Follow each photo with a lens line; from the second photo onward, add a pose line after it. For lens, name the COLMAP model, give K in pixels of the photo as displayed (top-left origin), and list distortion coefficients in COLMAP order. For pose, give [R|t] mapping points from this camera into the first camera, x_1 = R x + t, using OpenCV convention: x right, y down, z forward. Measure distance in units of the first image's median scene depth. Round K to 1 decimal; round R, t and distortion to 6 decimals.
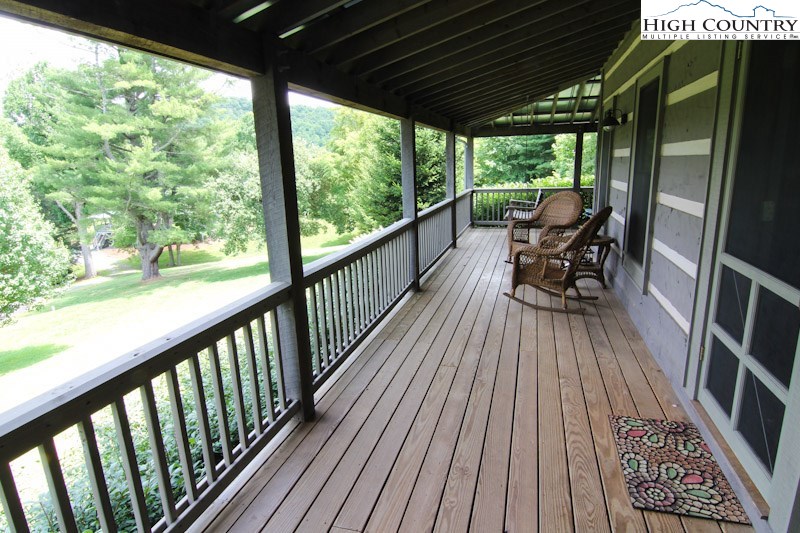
lens RADIAL K [[432.0, 0, 396.2], [0, 432.0, 264.0], [0, 0, 1]] dist [-0.002725, -0.001648]
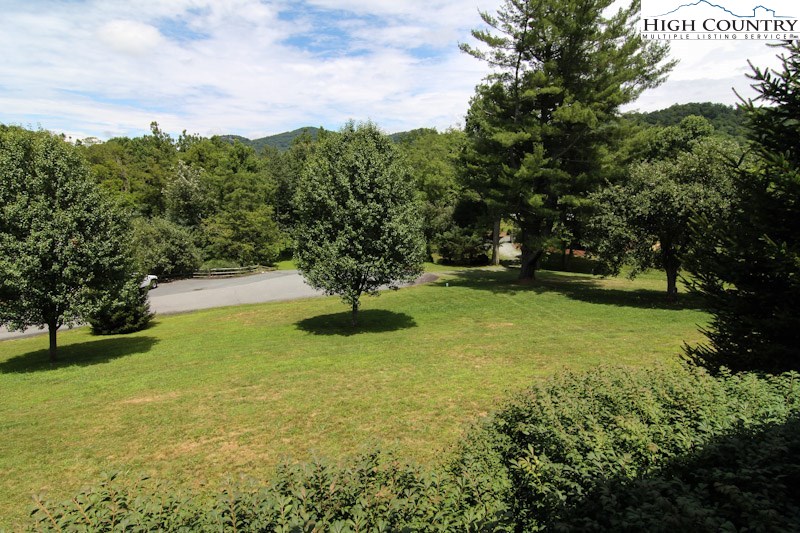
lens RADIAL K [[399.3, 0, 401.1], [0, 399.3, 258.1], [0, 0, 1]] dist [-0.001919, -0.000402]
pose [[0.586248, 0.195525, -0.786183, 0.013433], [-0.209085, 0.974078, 0.086342, -0.045781], [0.782686, 0.113761, 0.611933, 0.198598]]
